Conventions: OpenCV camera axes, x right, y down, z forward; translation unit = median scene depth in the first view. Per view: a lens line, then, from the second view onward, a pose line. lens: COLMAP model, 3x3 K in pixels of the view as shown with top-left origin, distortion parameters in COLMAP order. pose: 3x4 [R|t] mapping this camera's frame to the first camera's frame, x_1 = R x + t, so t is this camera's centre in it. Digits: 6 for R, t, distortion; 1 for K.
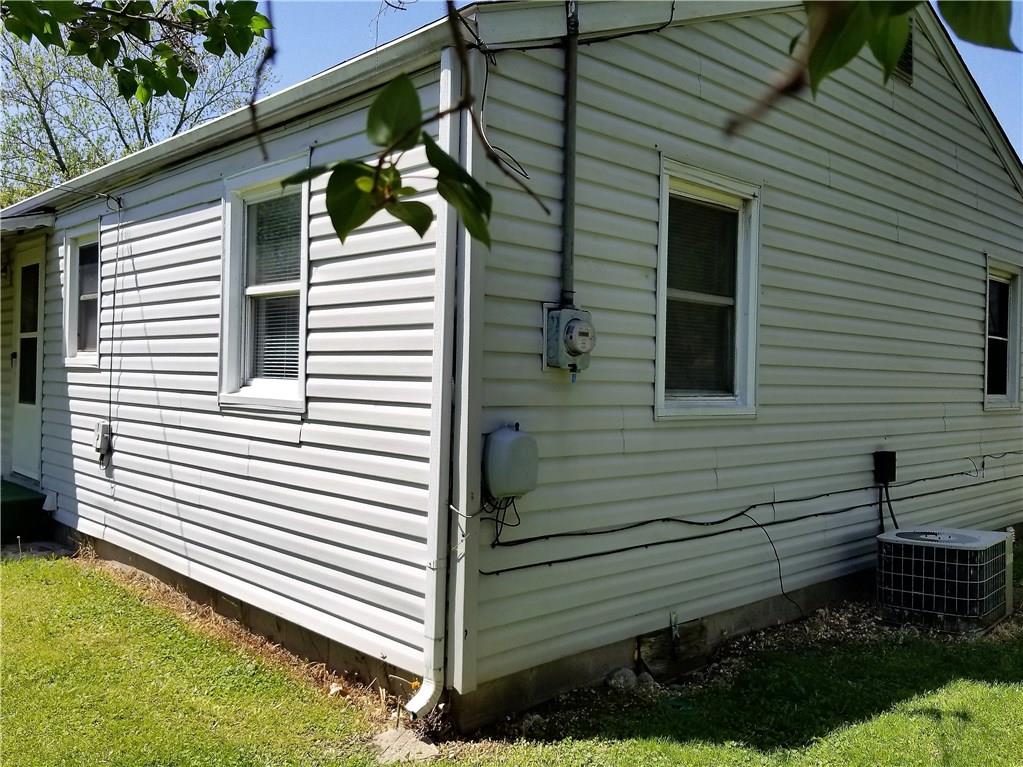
lens RADIAL K [[878.4, 0, 511.5], [0, 878.4, 383.5], [0, 0, 1]] dist [0.020481, -0.001337]
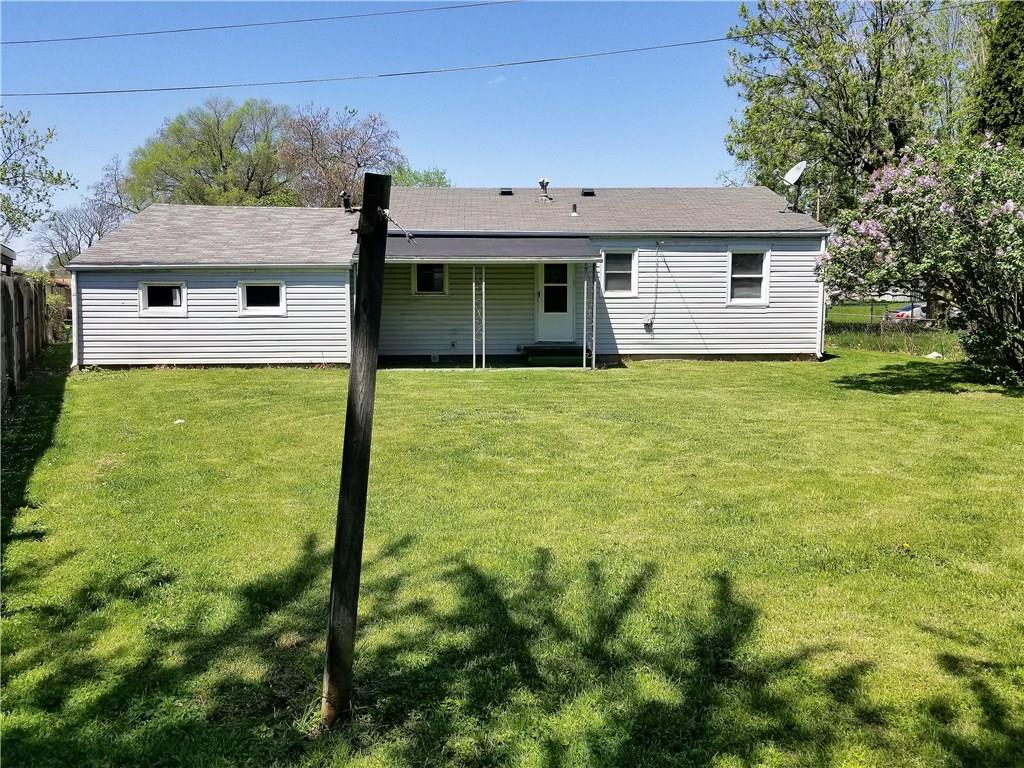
lens RADIAL K [[833.3, 0, 511.3], [0, 833.3, 358.5], [0, 0, 1]] dist [0.020749, -0.016639]
pose [[0.668278, -0.066330, 0.740949, -3.679719], [0.024852, 0.997452, 0.066878, -0.012344], [-0.743497, -0.026279, 0.668223, -0.735676]]
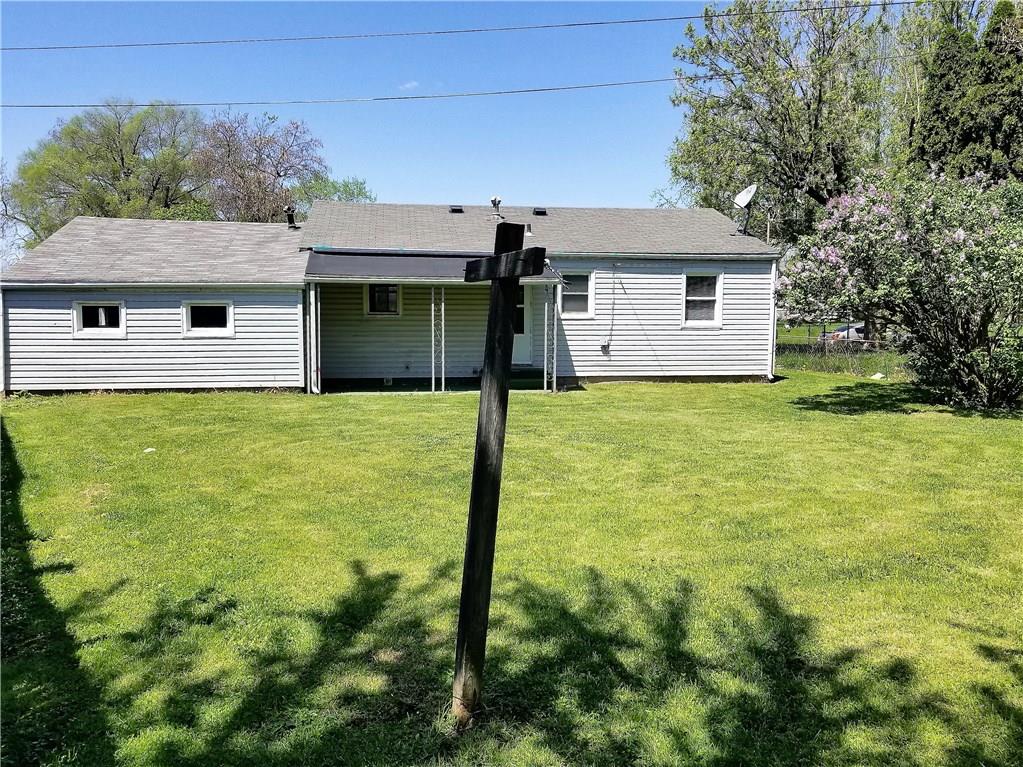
lens RADIAL K [[878.4, 0, 511.5], [0, 878.4, 383.5], [0, 0, 1]] dist [0.020481, -0.001337]
pose [[0.586874, -0.073756, 0.806312, -3.899874], [0.021729, 0.996918, 0.075376, -0.037681], [-0.809387, -0.026716, 0.586668, -0.659077]]
